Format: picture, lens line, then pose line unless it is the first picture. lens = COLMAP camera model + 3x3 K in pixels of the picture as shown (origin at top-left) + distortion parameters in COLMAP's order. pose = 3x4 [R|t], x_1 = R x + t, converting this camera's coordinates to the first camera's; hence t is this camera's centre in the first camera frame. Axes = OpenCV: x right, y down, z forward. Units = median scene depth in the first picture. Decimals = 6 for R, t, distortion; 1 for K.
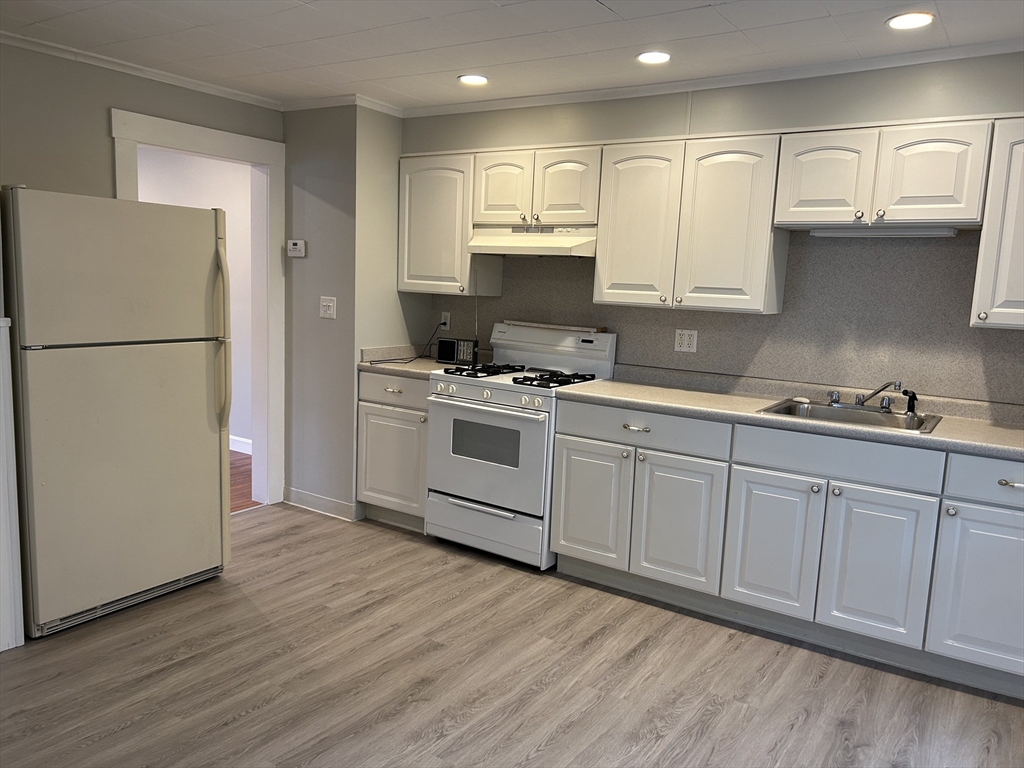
lens RADIAL K [[775.7, 0, 512.0], [0, 775.7, 384.0], [0, 0, 1]] dist [0.084102, -0.086294]
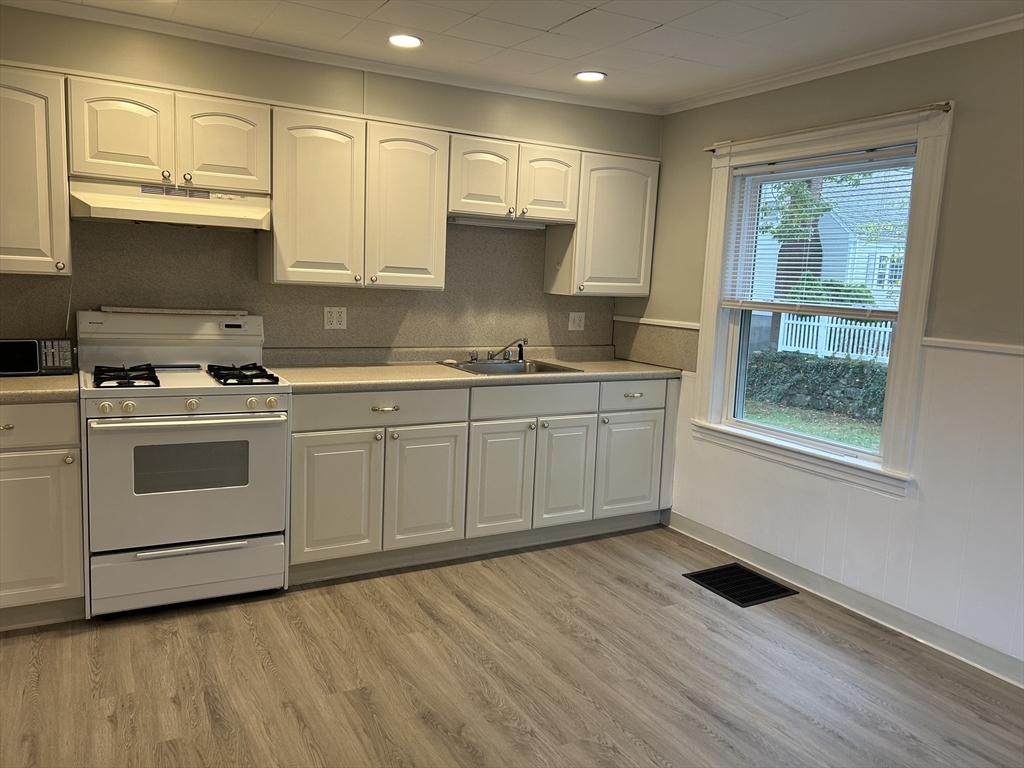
lens RADIAL K [[775.7, 0, 512.0], [0, 775.7, 384.0], [0, 0, 1]] dist [0.084102, -0.086294]
pose [[0.454710, -0.149354, 0.878028, -0.649552], [0.093745, 0.988389, 0.119578, -0.080675], [-0.885692, 0.027937, 0.463431, 0.389189]]
